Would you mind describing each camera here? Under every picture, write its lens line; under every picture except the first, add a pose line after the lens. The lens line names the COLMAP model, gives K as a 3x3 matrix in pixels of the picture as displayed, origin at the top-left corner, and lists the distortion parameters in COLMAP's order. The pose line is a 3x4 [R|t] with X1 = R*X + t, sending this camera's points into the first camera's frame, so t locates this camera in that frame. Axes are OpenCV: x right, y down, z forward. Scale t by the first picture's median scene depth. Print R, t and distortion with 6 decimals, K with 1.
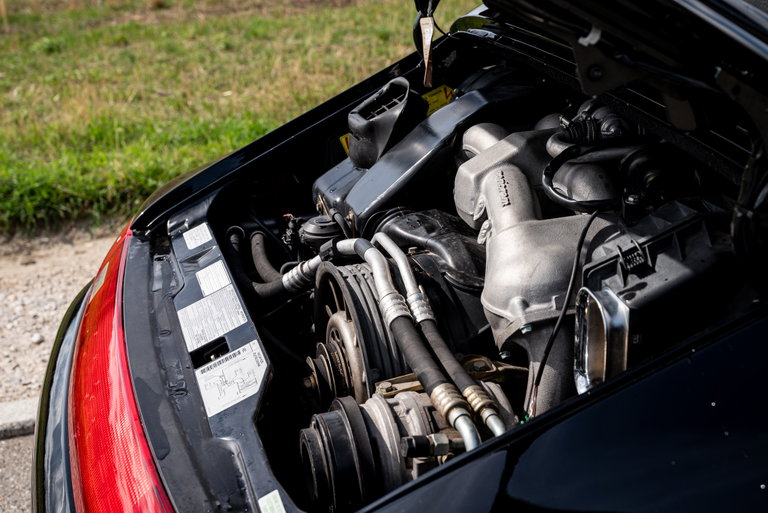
lens RADIAL K [[1119.6, 0, 384.0], [0, 1119.6, 256.5], [0, 0, 1]] dist [0.017815, 0.037733]
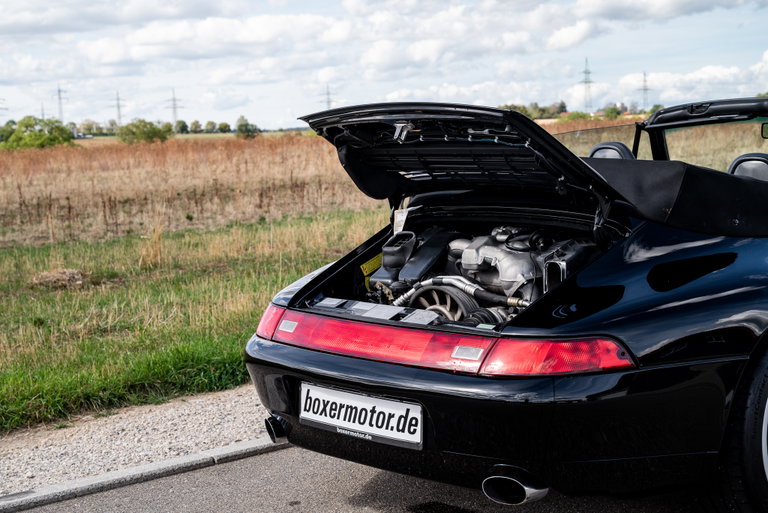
lens RADIAL K [[1384.8, 0, 367.4], [0, 1384.8, 256.2], [0, 0, 1]] dist [-0.023321, -0.112828]
pose [[0.895089, -0.023022, 0.445293, -1.660078], [0.154334, 0.952932, -0.260962, 0.784464], [-0.418326, 0.302308, 0.856512, -1.775424]]
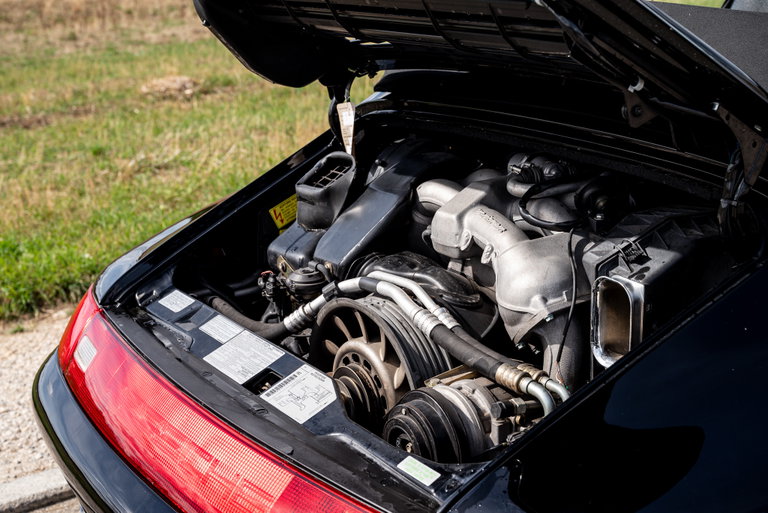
lens RADIAL K [[1119.6, 0, 384.0], [0, 1119.6, 256.5], [0, 0, 1]] dist [0.017815, 0.037733]
pose [[0.950275, -0.084411, 0.299754, -0.378464], [0.114431, 0.989872, -0.084019, 0.069759], [-0.289626, 0.114142, 0.950310, -0.166848]]
